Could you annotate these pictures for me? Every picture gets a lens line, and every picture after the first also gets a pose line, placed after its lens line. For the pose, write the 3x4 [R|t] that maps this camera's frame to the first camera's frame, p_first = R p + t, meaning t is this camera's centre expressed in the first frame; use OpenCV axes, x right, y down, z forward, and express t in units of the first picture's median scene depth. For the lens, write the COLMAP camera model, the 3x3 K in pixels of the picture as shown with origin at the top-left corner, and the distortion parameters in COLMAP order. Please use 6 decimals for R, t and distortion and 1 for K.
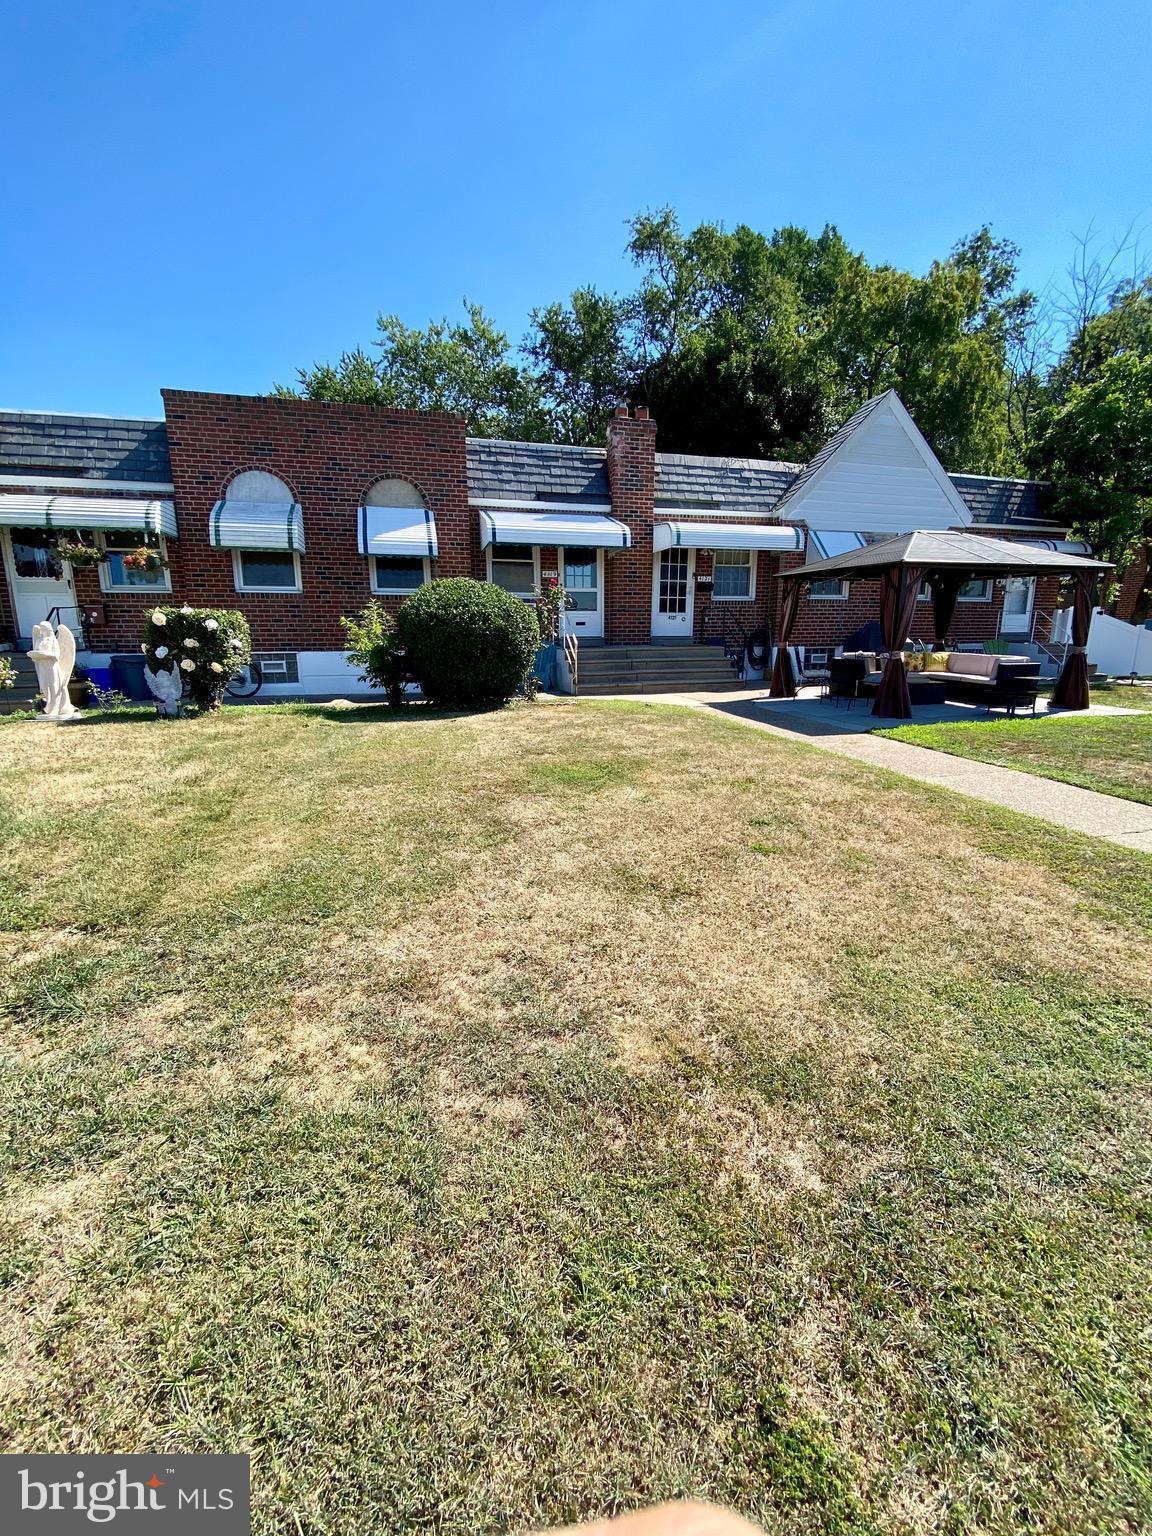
lens RADIAL K [[622.6, 0, 576.0], [0, 622.6, 768.0], [0, 0, 1]] dist [0.061751, -0.050266]
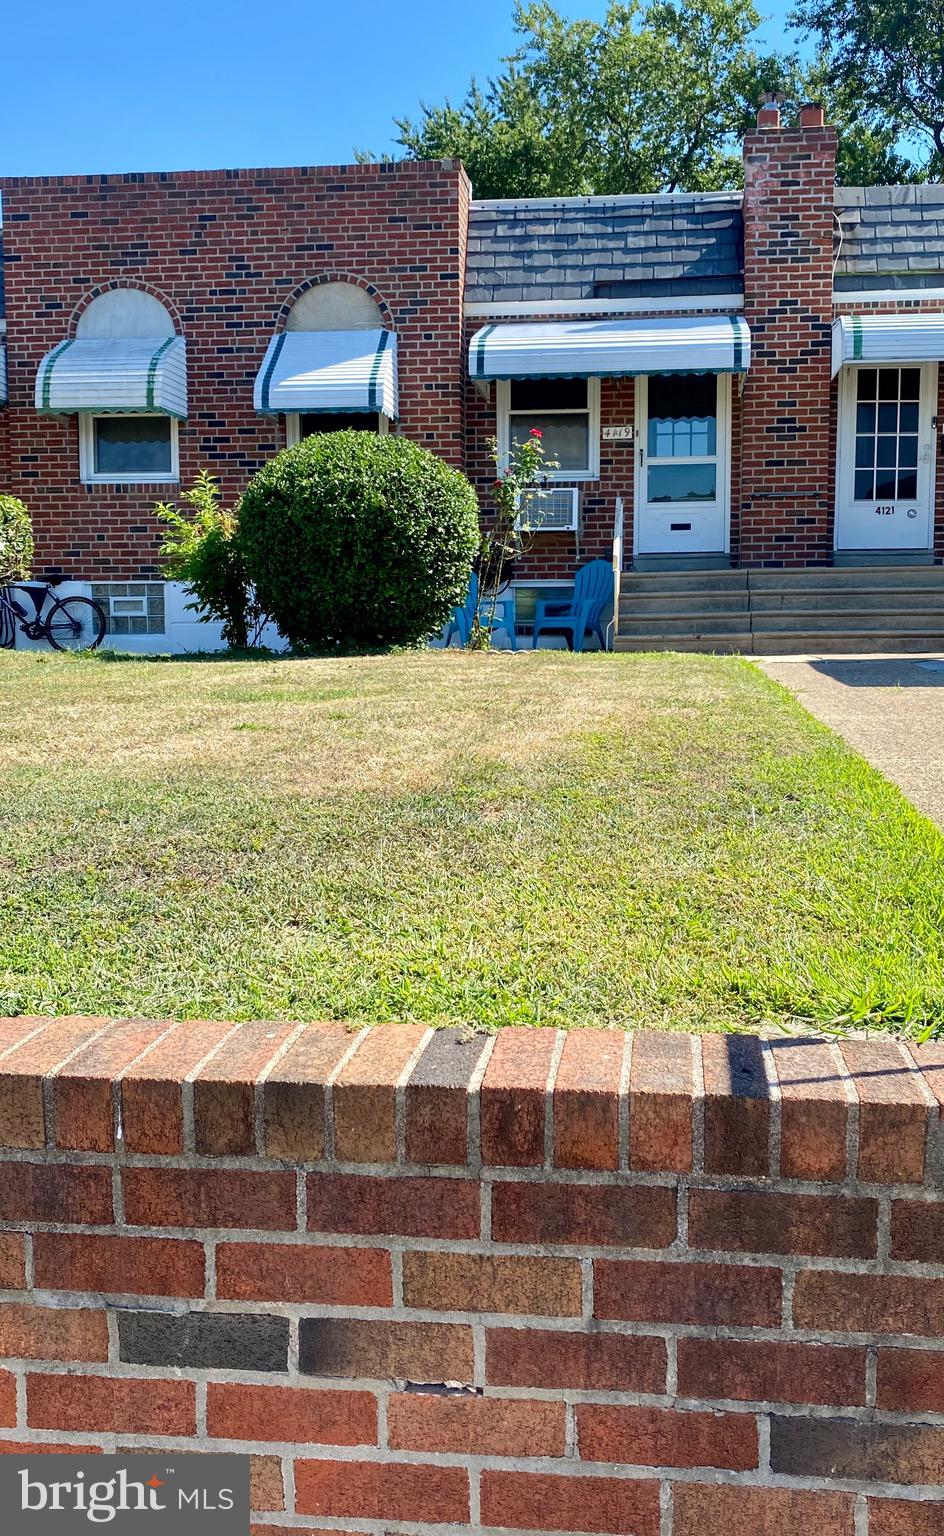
lens RADIAL K [[1404.9, 0, 524.5], [0, 1404.9, 755.3], [0, 0, 1]] dist [0.100725, -0.175473]
pose [[0.936242, 0.028814, -0.350172, 0.313696], [-0.069336, 0.992185, -0.103740, 0.083662], [0.344446, 0.121405, 0.930923, -0.082071]]
